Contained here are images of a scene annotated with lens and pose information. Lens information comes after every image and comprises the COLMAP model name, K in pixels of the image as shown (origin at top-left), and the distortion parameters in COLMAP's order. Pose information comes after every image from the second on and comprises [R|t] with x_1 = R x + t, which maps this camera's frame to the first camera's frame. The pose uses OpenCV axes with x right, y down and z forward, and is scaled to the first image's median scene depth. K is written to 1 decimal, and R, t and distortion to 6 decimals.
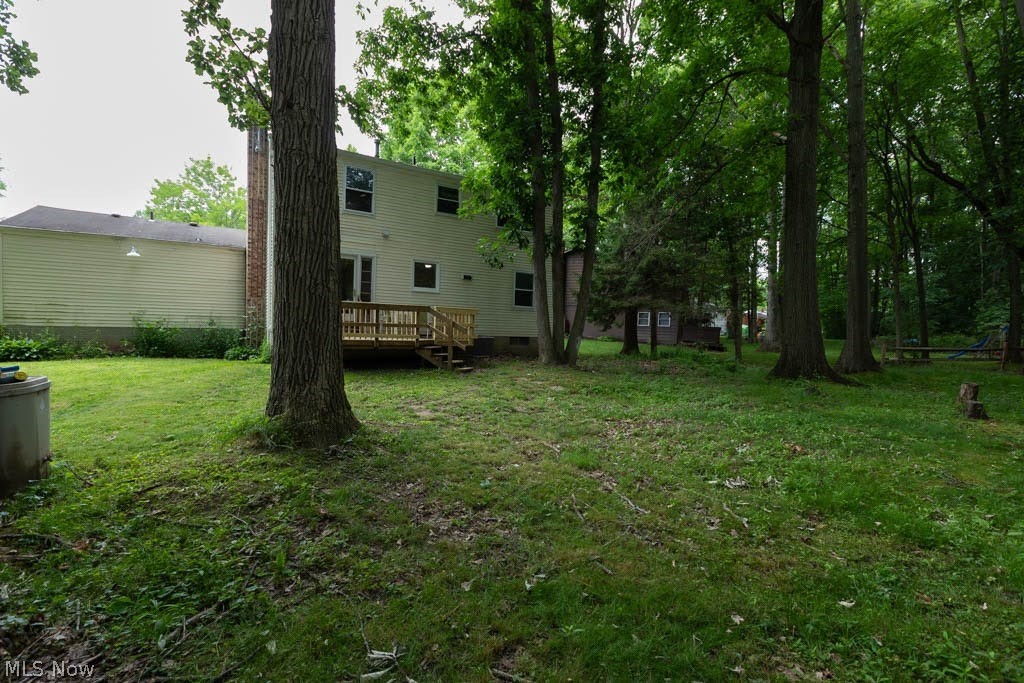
lens RADIAL K [[465.2, 0, 512.0], [0, 465.2, 341.5], [0, 0, 1]] dist [-0.004065, 0.000369]
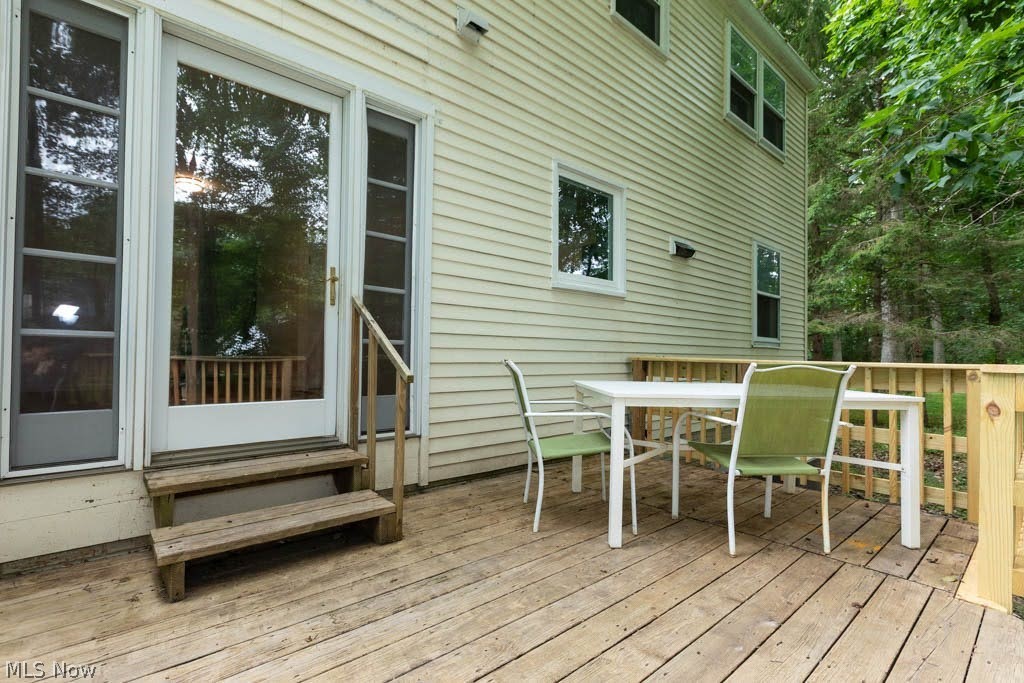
lens RADIAL K [[469.9, 0, 503.6], [0, 469.9, 346.9], [0, 0, 1]] dist [-0.001891, 0.000374]
pose [[0.992536, -0.017108, 0.120749, -0.284946], [0.021993, 0.998988, -0.039237, -0.069727], [-0.119956, 0.041599, 0.991907, 0.780382]]
